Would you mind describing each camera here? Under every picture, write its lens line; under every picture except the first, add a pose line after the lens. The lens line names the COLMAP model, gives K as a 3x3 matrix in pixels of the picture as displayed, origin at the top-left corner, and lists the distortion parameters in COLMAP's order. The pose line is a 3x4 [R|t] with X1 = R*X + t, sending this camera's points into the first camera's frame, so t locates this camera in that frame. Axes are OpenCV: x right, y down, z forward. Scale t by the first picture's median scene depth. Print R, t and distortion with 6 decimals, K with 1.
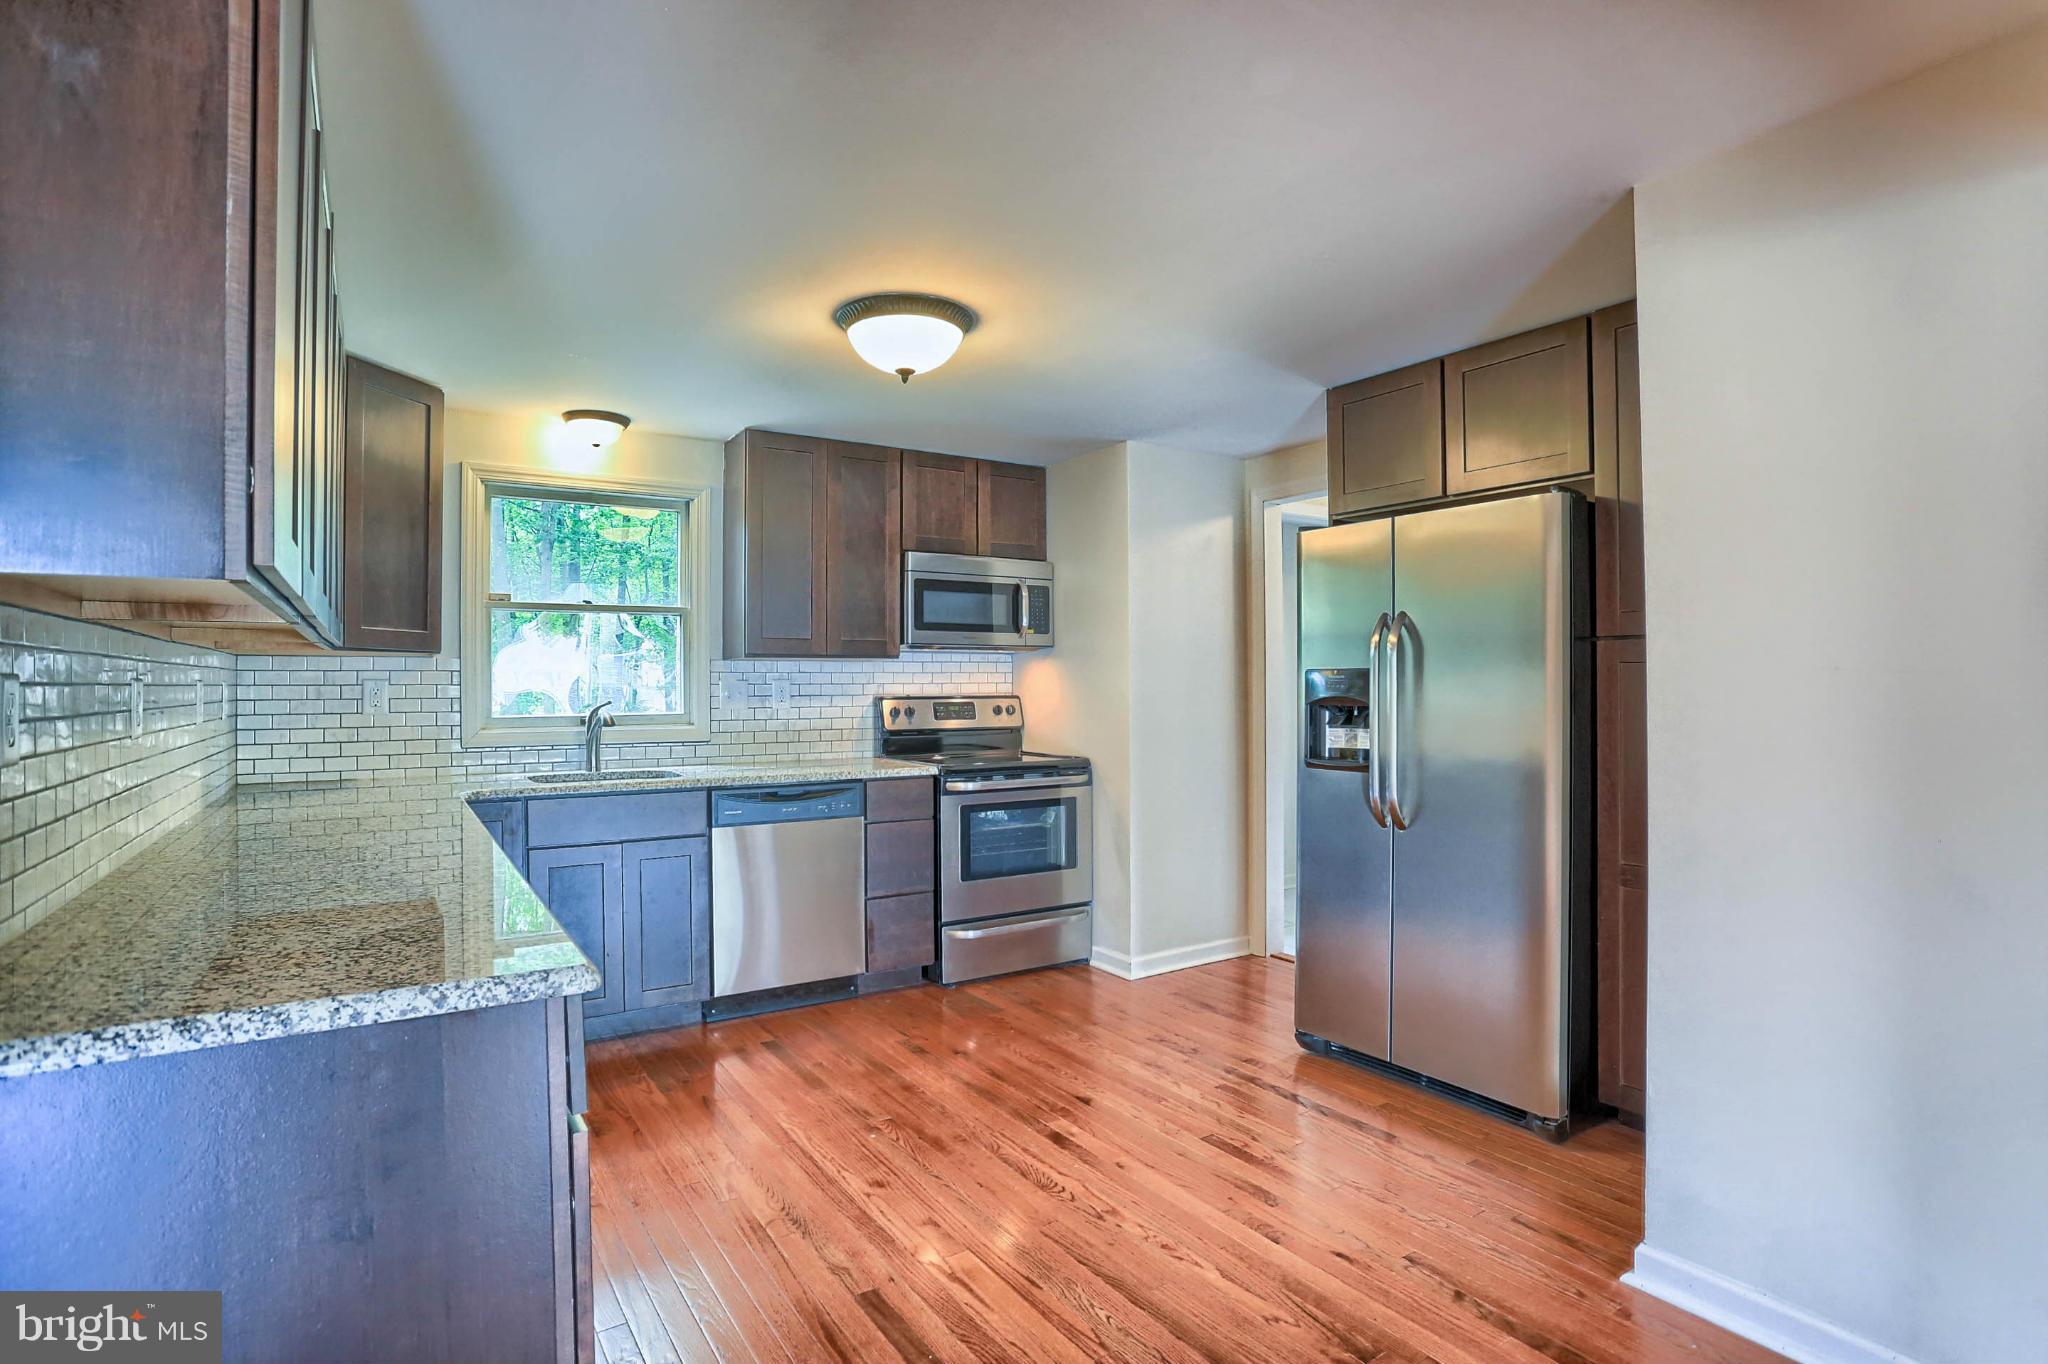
lens RADIAL K [[1032.7, 0, 1024.0], [0, 1032.7, 682.0], [0, 0, 1]] dist [-0.044405, -0.000039]
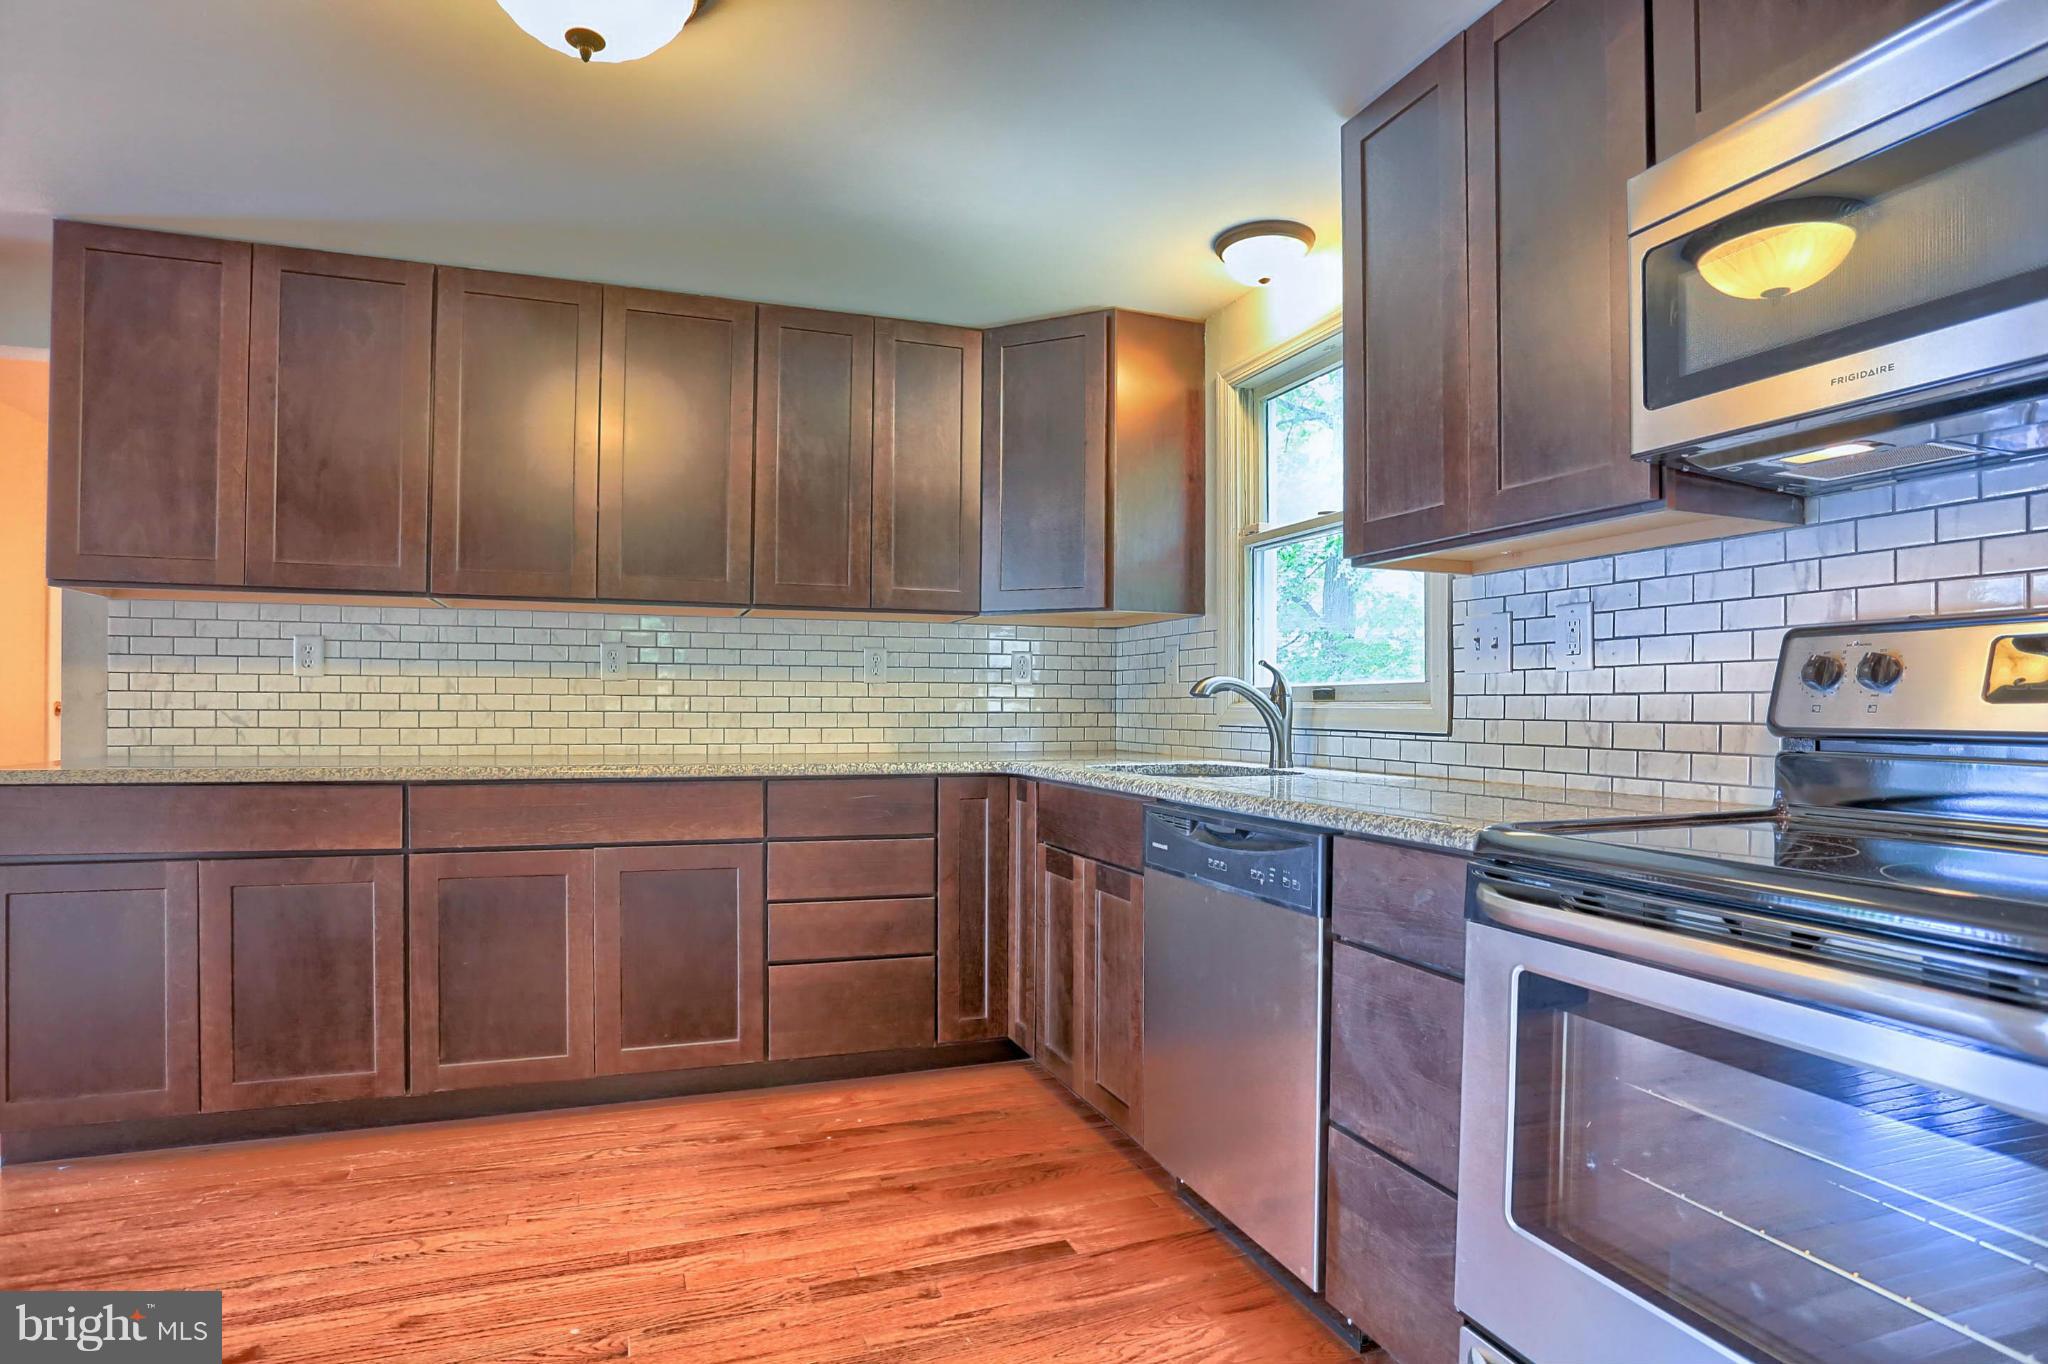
lens RADIAL K [[1045.9, 0, 1024.7], [0, 1045.9, 707.9], [0, 0, 1]] dist [-0.038847, 0.000649]
pose [[-0.213481, 0.003633, -0.976940, 0.248324], [0.001308, 0.999993, 0.003432, 0.040596], [0.976946, -0.000545, -0.213484, 0.874589]]
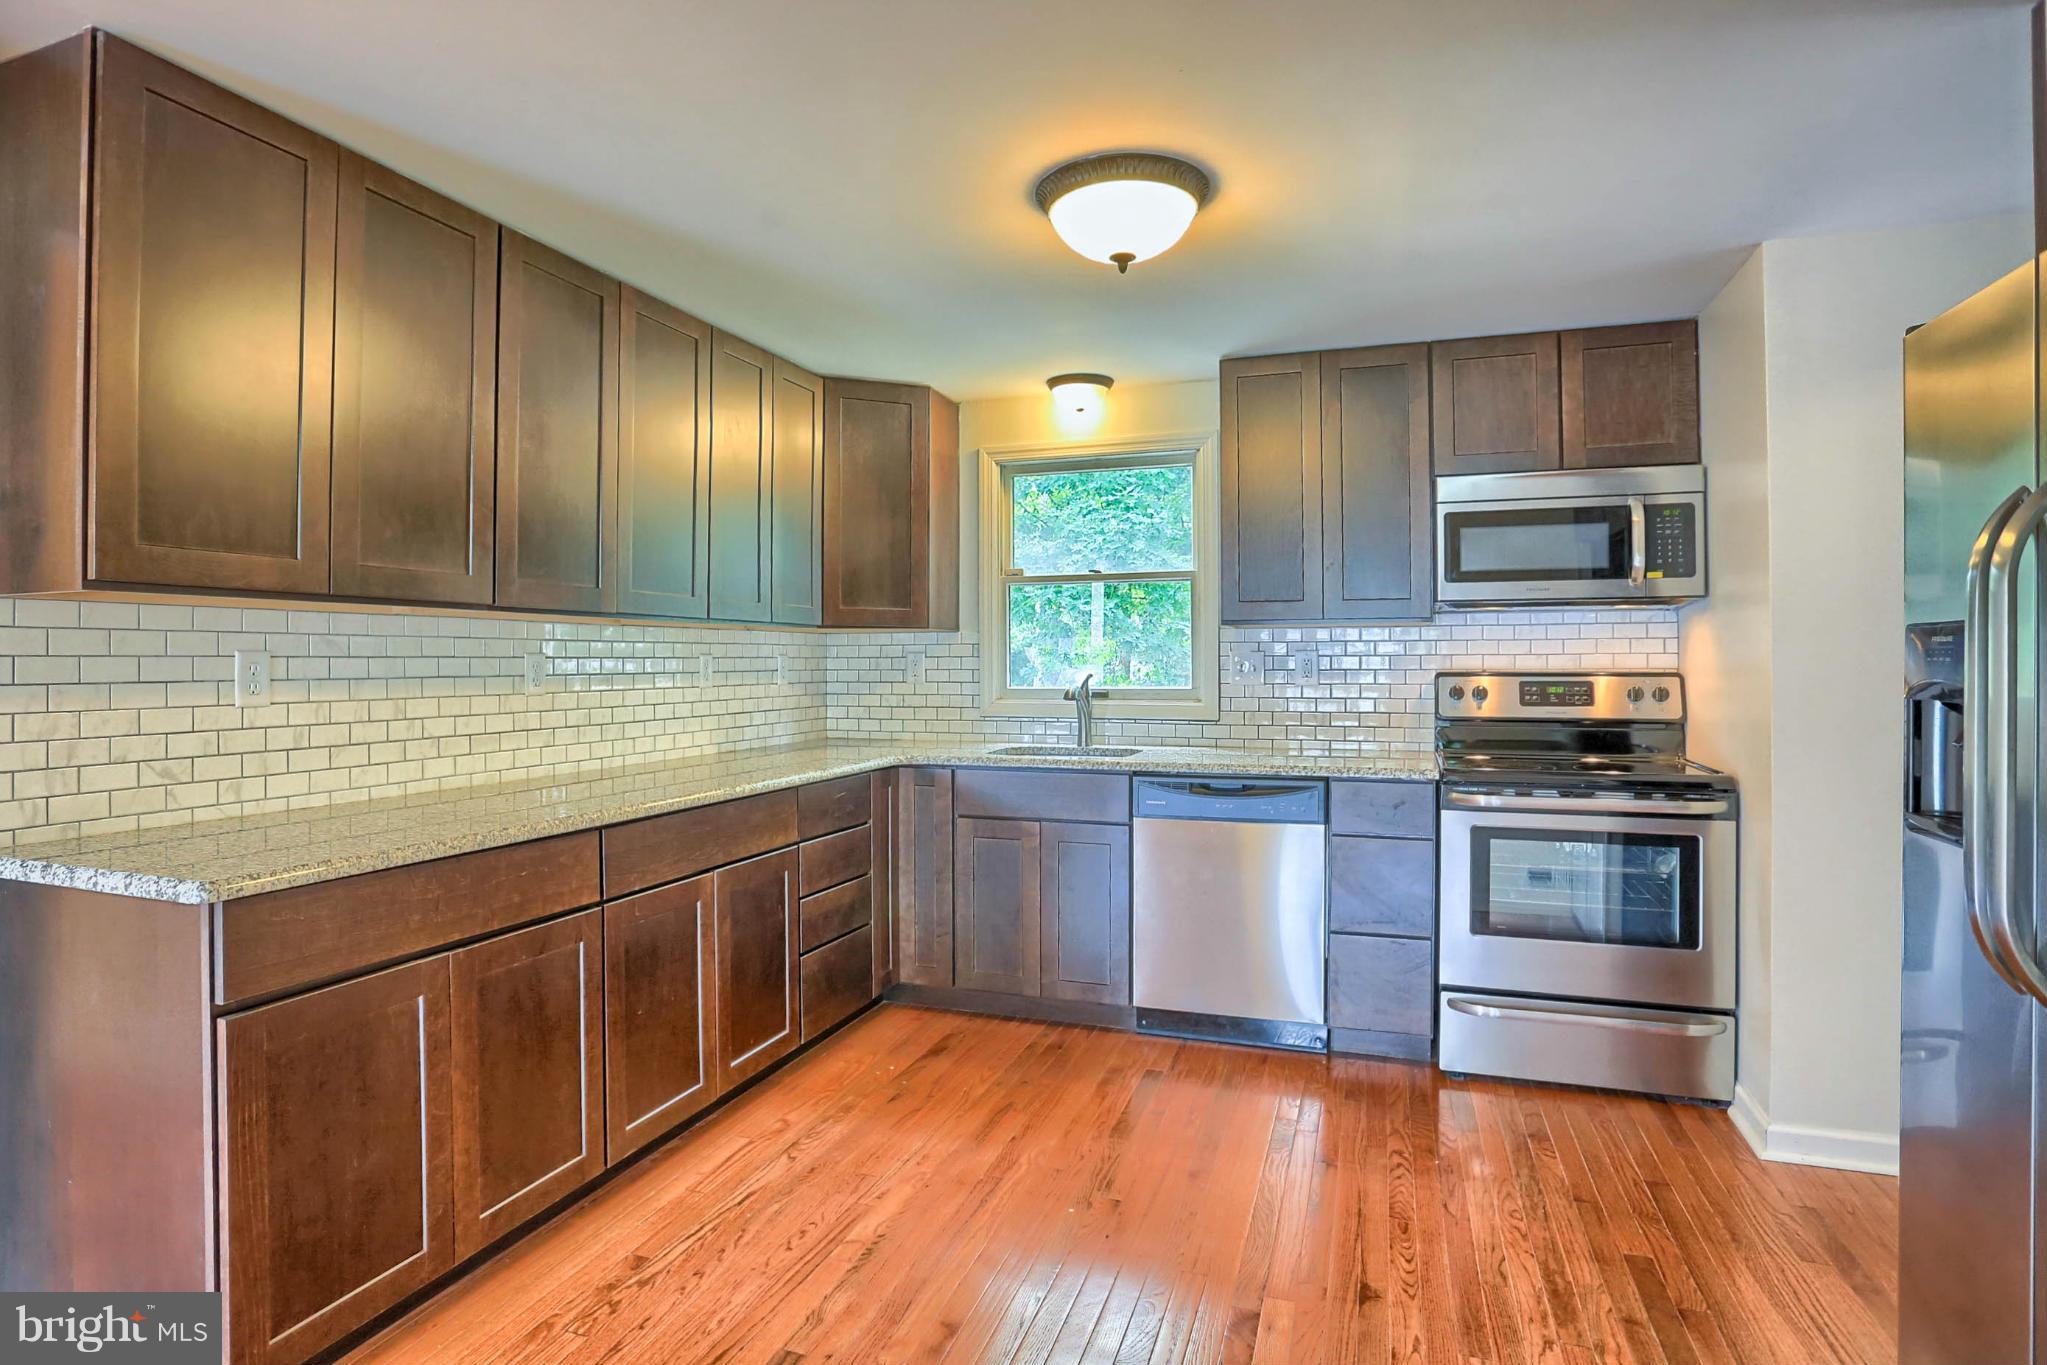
lens RADIAL K [[1087.9, 0, 1003.0], [0, 1087.9, 653.5], [0, 0, 1]] dist [-0.037950, 0.000624]
pose [[0.605635, -0.002198, -0.795740, 0.315506], [0.003268, 0.999995, -0.000275, -0.000437], [0.795736, -0.002434, 0.605639, 0.278819]]
